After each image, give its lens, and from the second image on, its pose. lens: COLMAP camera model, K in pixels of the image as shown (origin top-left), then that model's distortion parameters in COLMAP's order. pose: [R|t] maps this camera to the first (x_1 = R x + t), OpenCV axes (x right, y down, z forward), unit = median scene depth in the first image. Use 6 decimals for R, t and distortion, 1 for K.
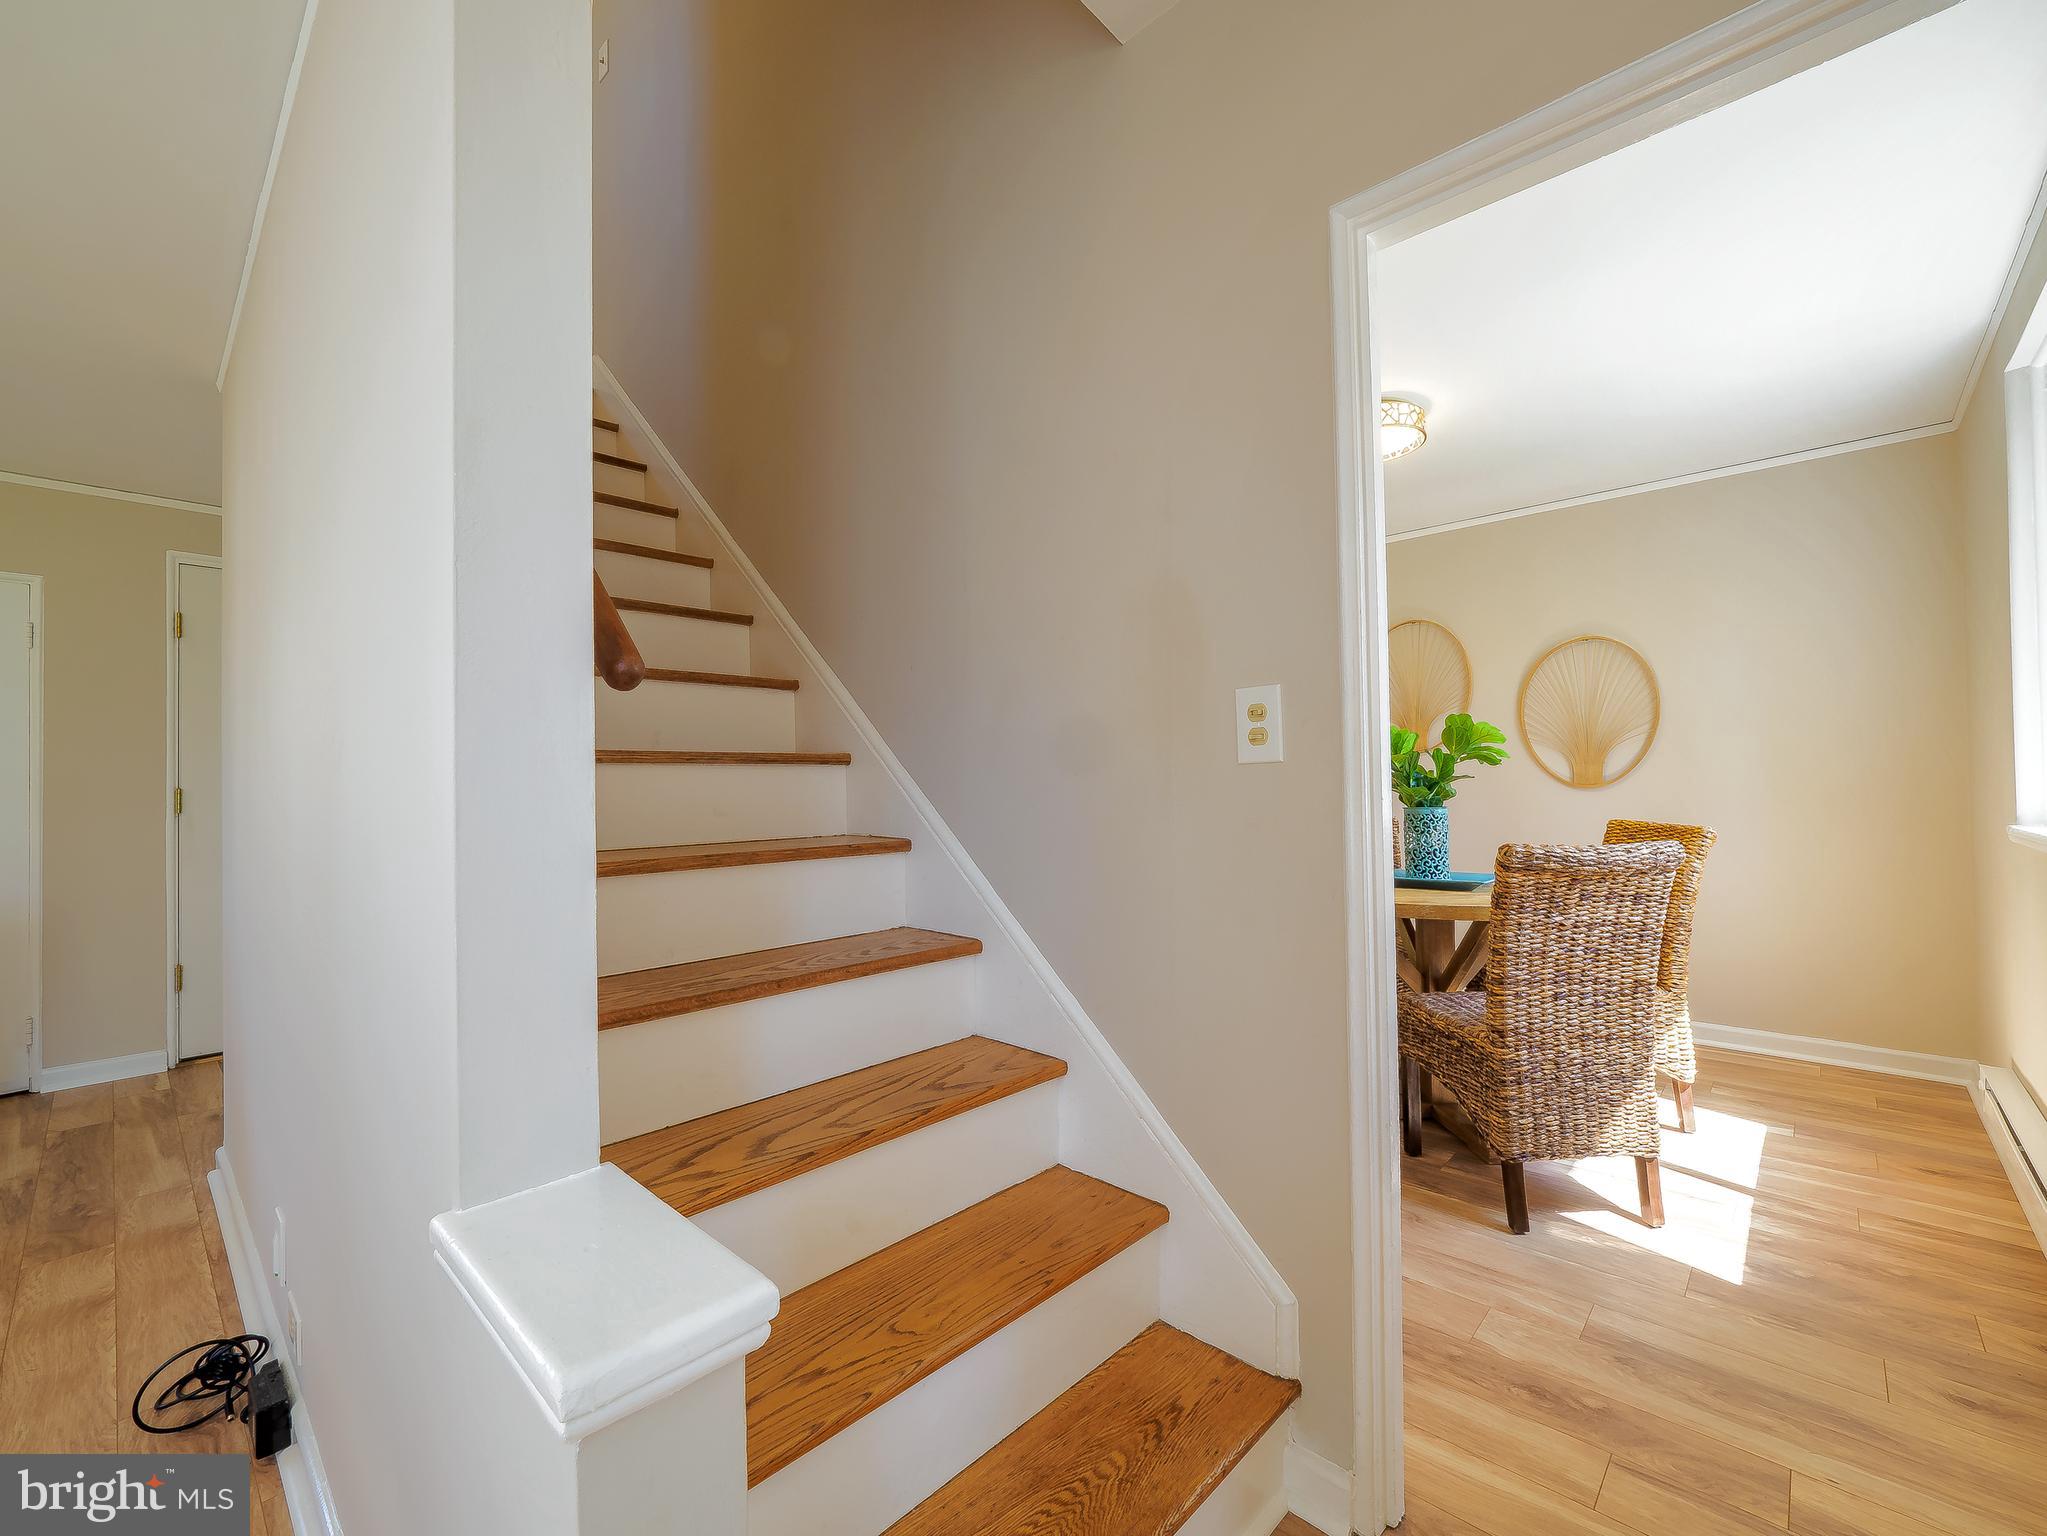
lens RADIAL K [[849.1, 0, 1019.7], [0, 849.1, 771.7], [0, 0, 1]] dist [-0.008065, -0.001061]
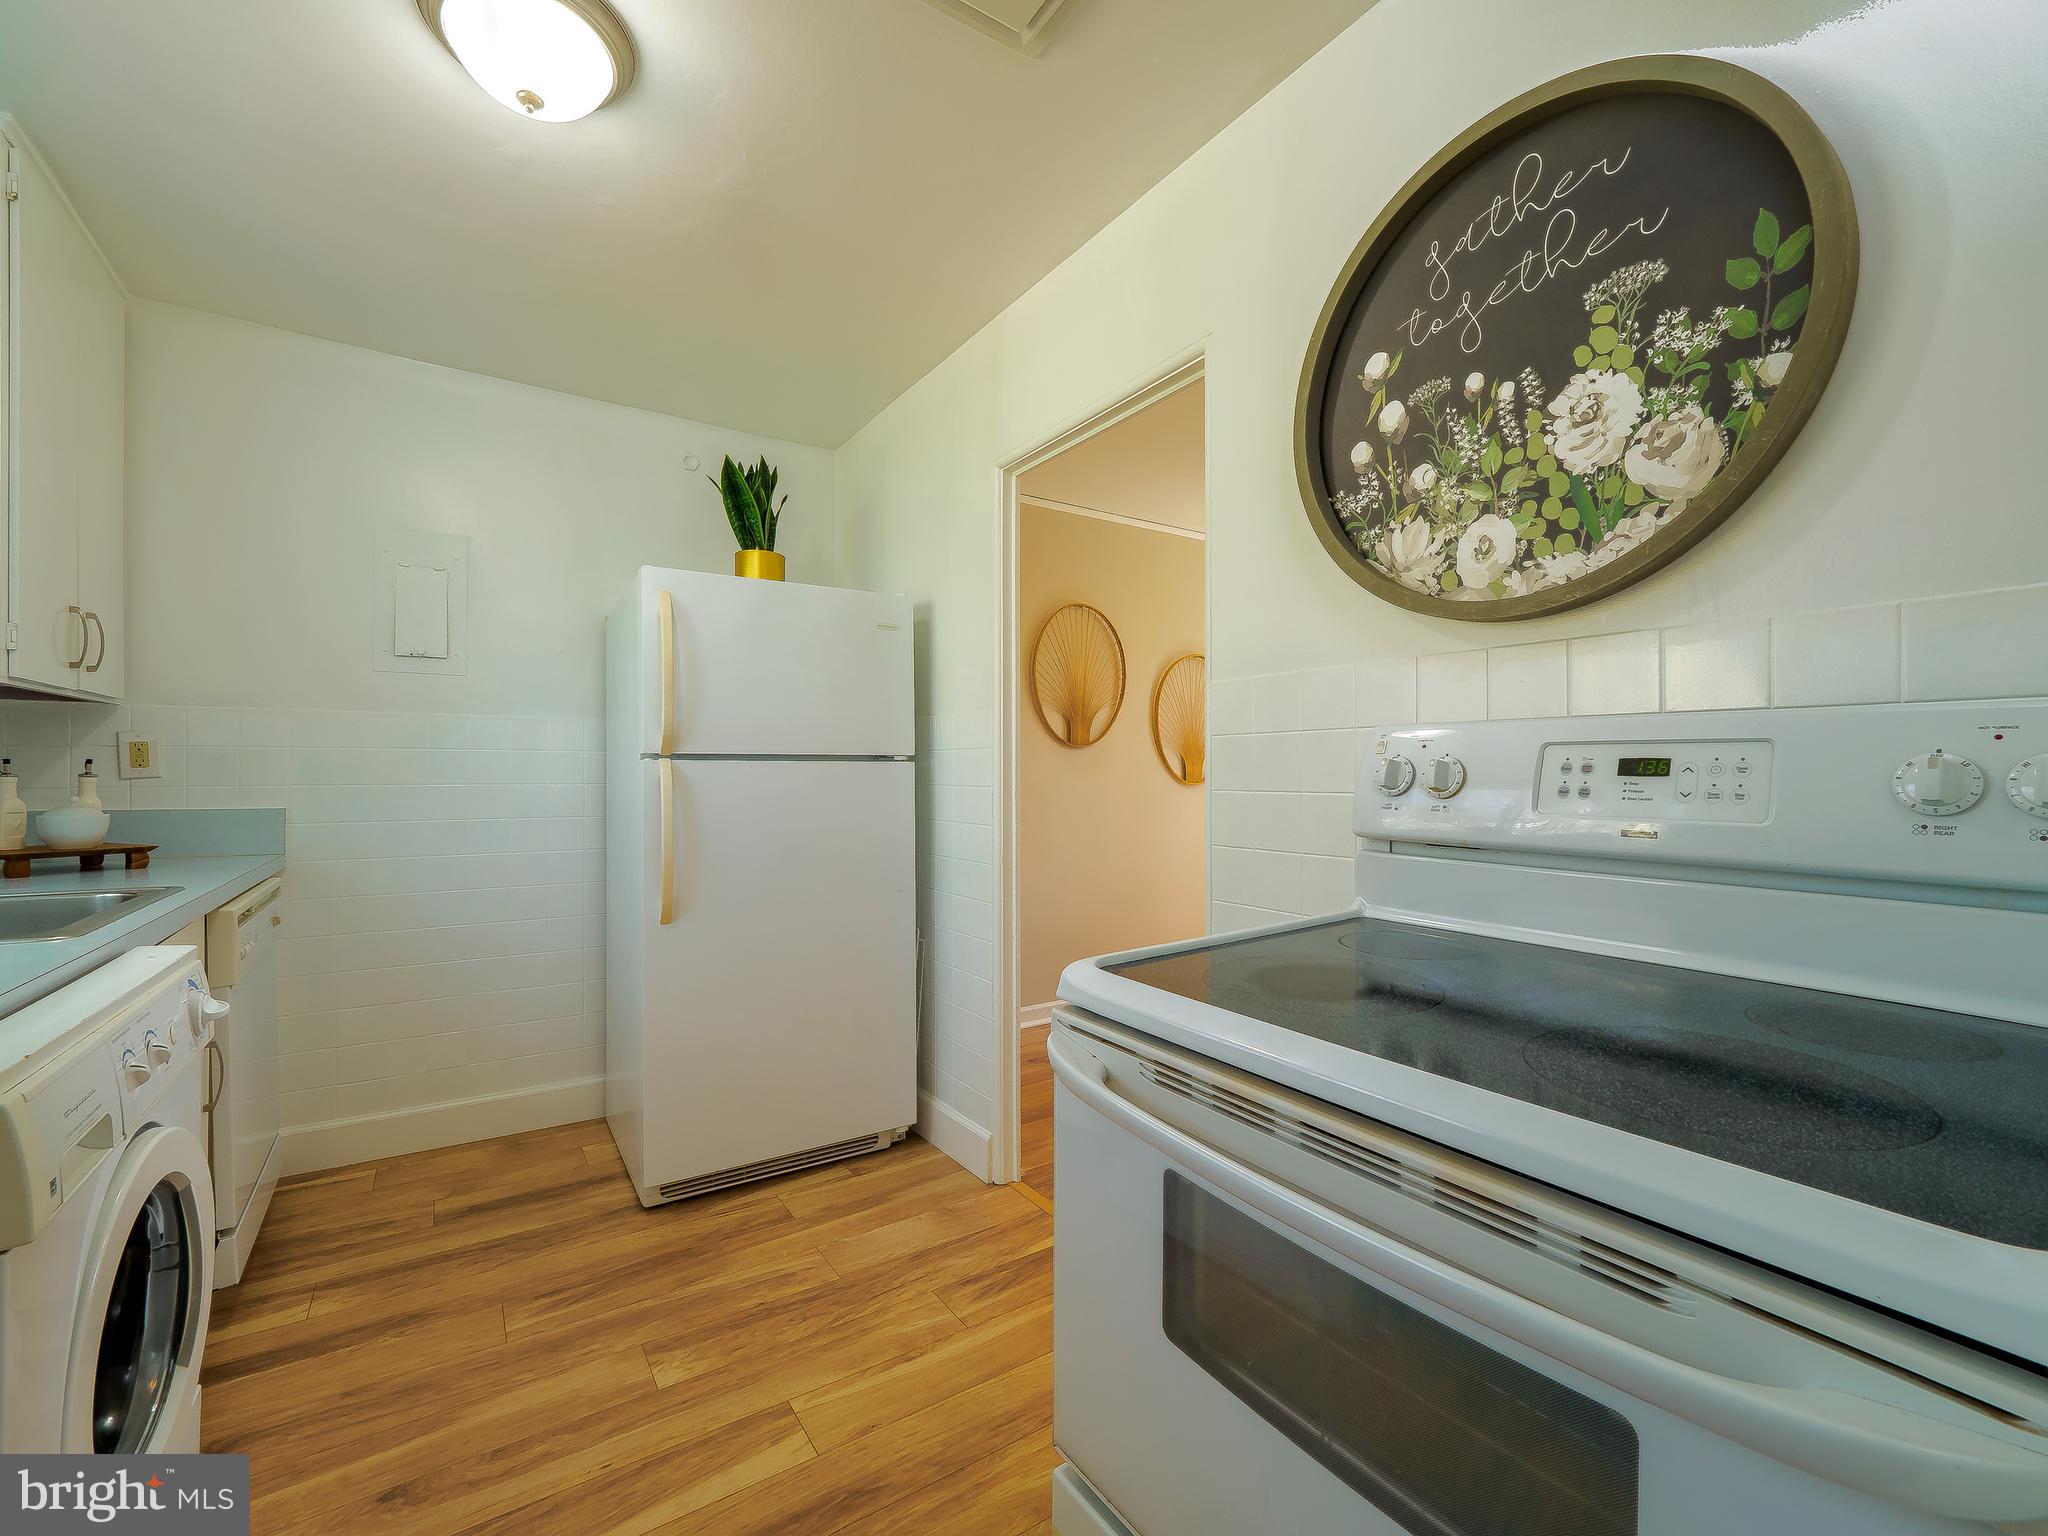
lens RADIAL K [[879.4, 0, 977.6], [0, 879.4, 769.9], [0, 0, 1]] dist [-0.005525, -0.000293]
pose [[0.260729, 0.021529, 0.965172, -0.986564], [-0.014796, 0.999723, -0.018303, 0.044072], [-0.965299, -0.009509, 0.260975, 1.744168]]
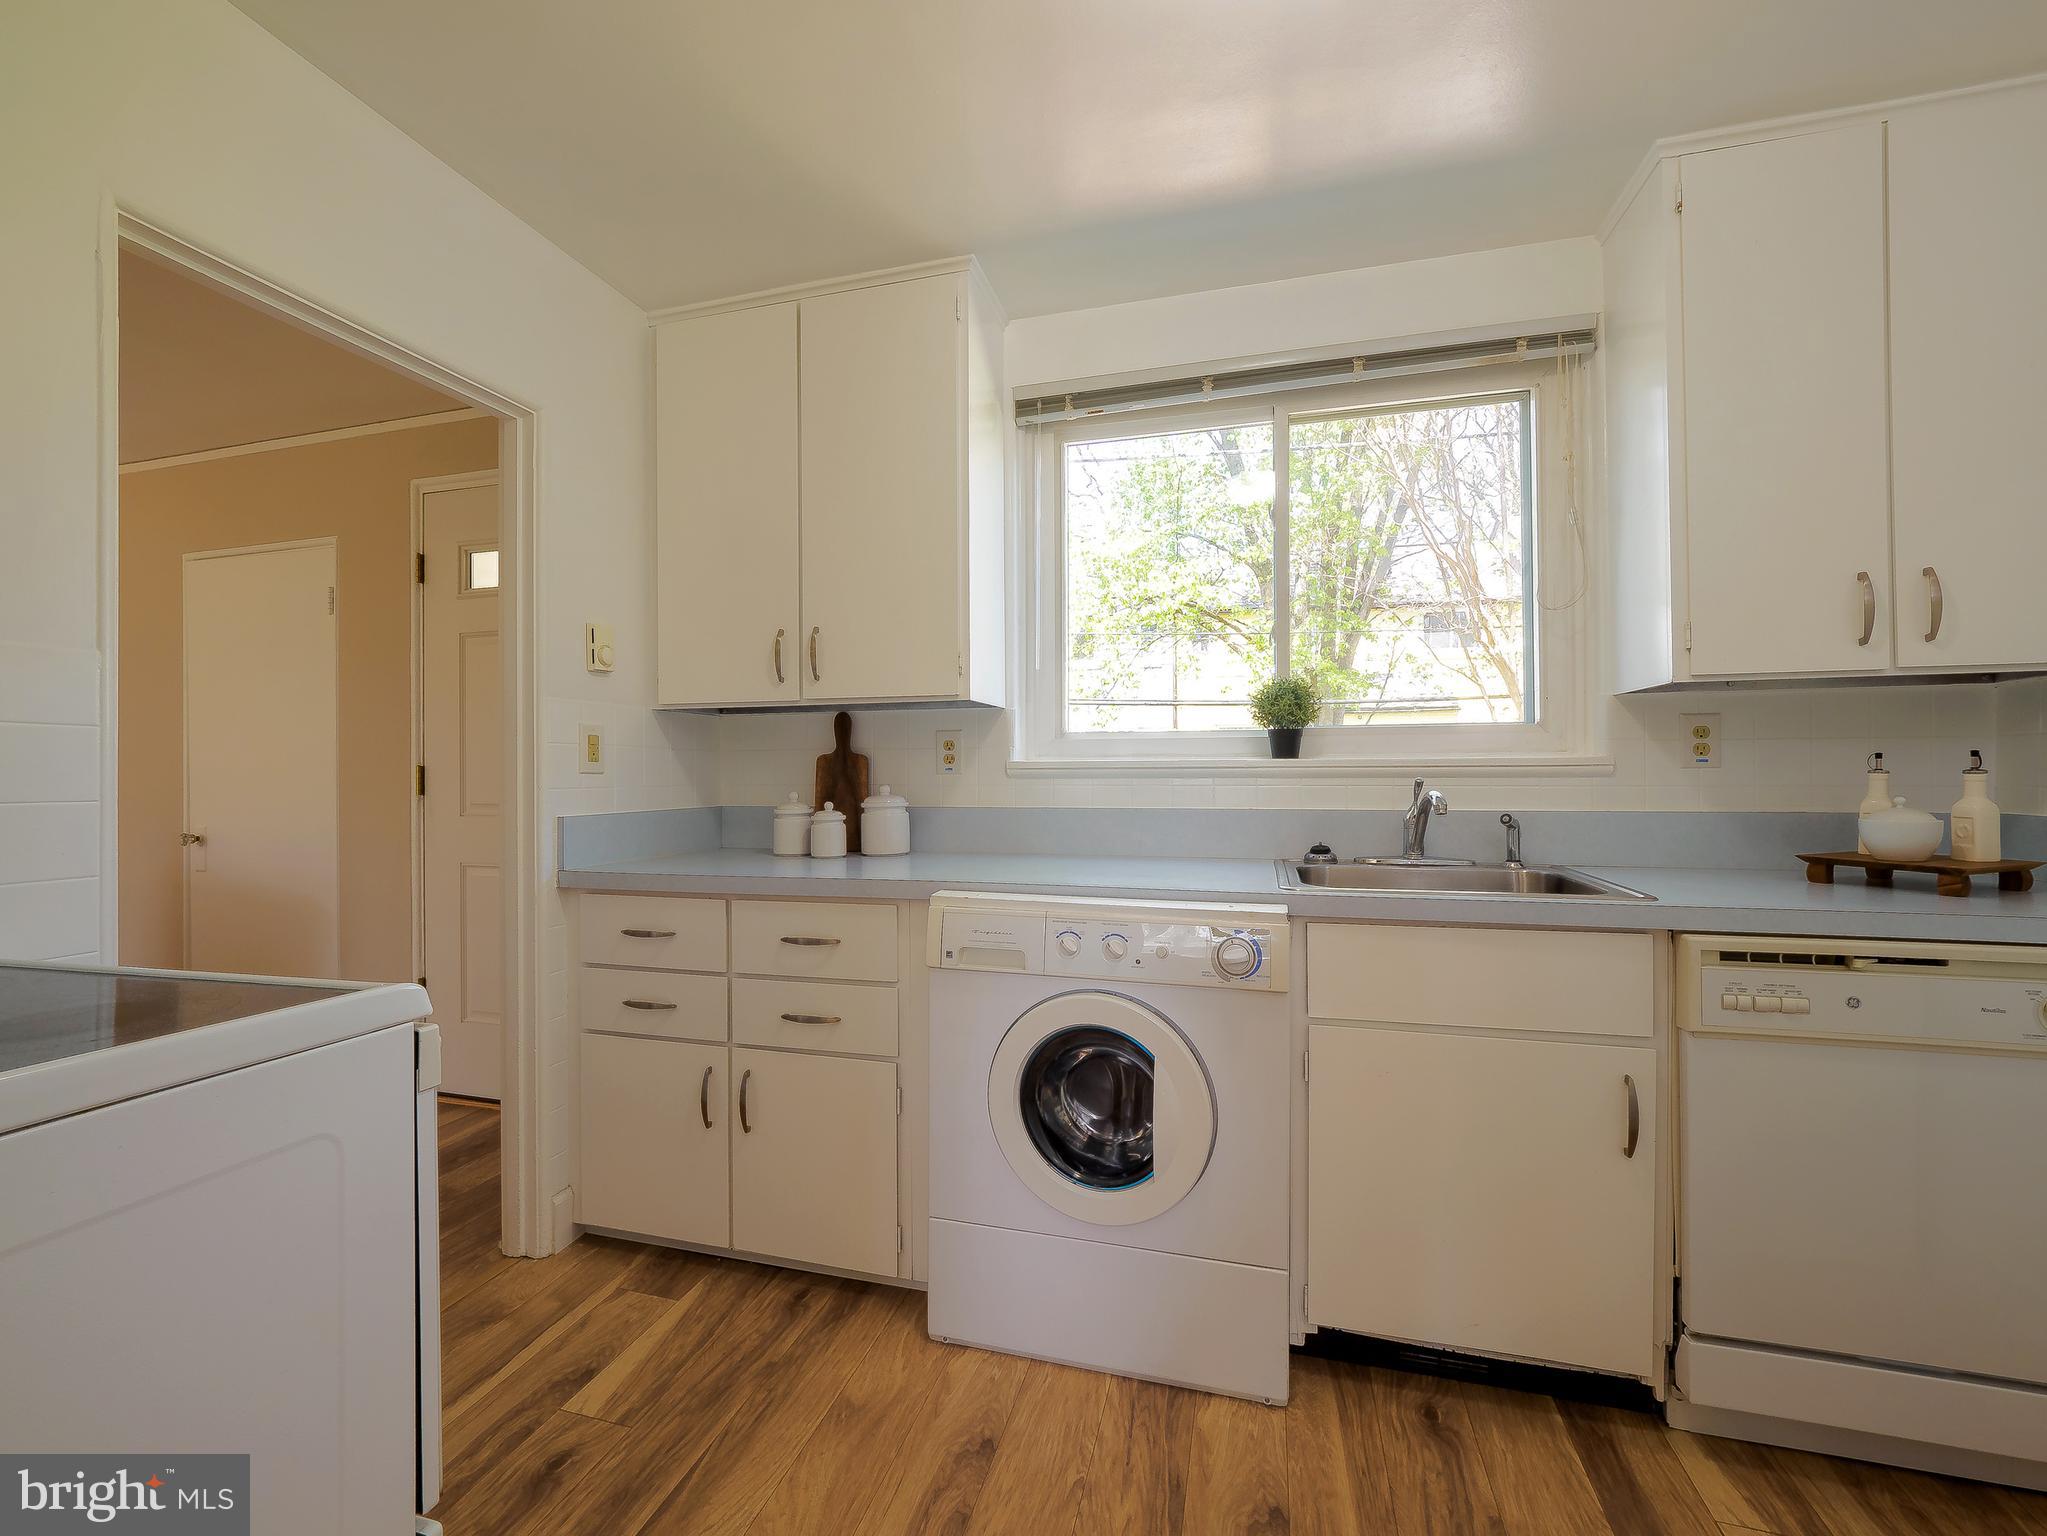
lens RADIAL K [[886.6, 0, 1027.6], [0, 886.6, 762.1], [0, 0, 1]] dist [-0.004111, -0.000510]
pose [[0.466854, 0.007731, -0.884300, 0.031763], [0.007370, 0.999893, 0.012632, 0.022585], [0.884303, -0.012414, 0.466747, 1.880685]]
